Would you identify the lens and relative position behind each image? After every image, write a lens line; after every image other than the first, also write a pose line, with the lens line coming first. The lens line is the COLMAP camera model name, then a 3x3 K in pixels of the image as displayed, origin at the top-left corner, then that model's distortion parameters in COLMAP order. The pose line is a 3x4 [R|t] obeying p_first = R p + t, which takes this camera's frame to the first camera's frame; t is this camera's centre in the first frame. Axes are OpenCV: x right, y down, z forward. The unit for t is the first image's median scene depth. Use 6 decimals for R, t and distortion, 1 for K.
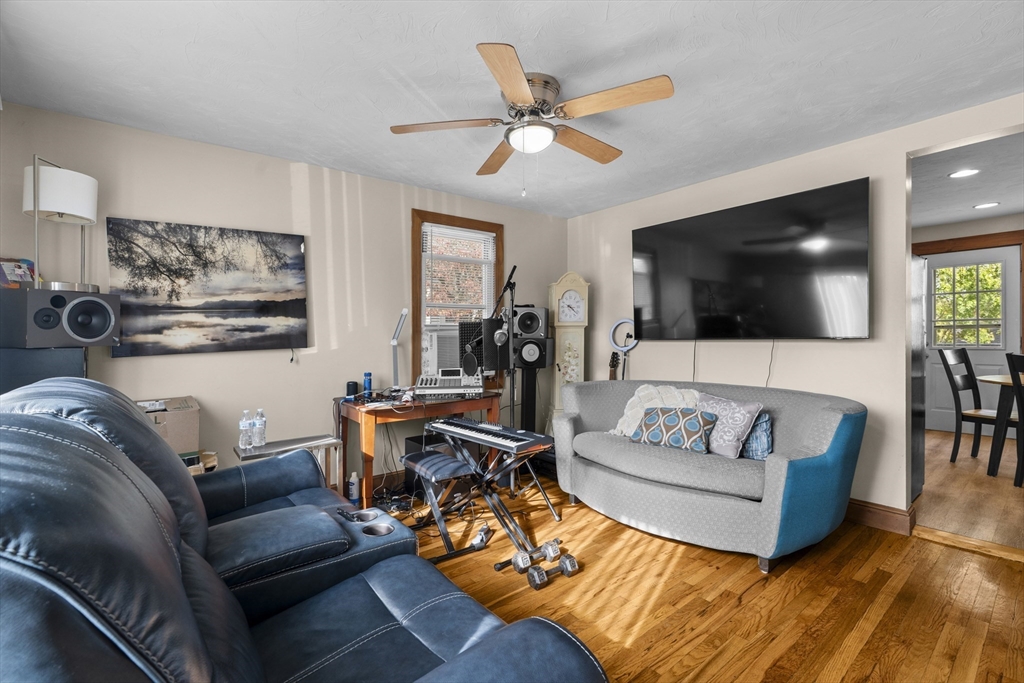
lens RADIAL K [[460.1, 0, 509.7], [0, 460.1, 337.4], [0, 0, 1]] dist [-0.013380, 0.003878]
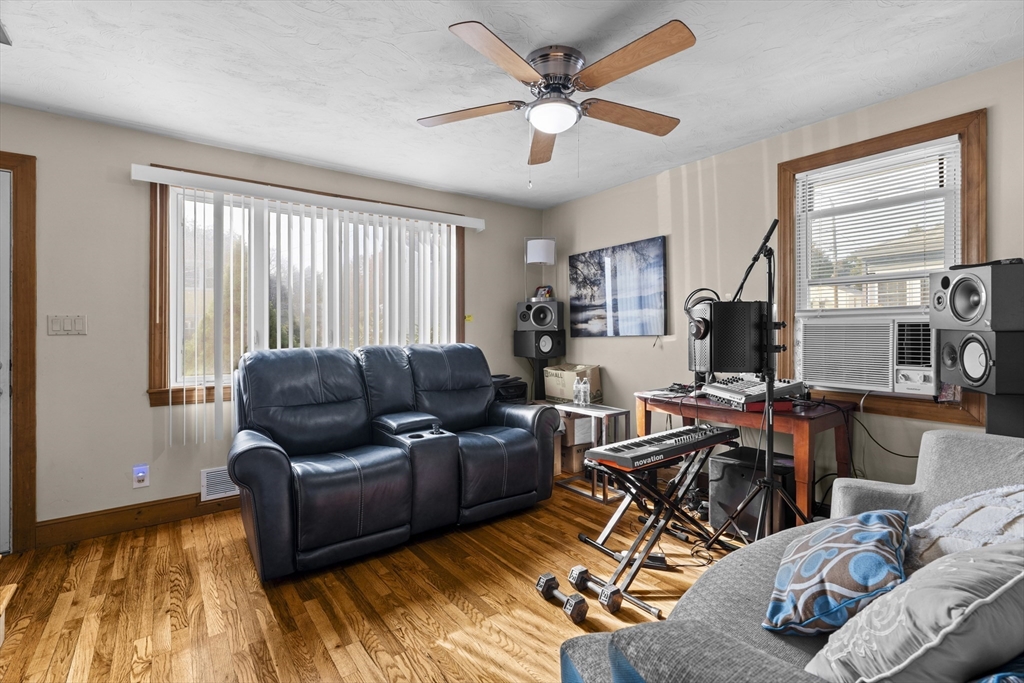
lens RADIAL K [[460.1, 0, 508.2], [0, 460.1, 327.5], [0, 0, 1]] dist [-0.013380, 0.003878]
pose [[-0.033727, 0.010898, -0.999372, 0.818318], [-0.000756, 0.999940, 0.010930, -0.011031], [0.999431, 0.001124, -0.033716, 0.784221]]
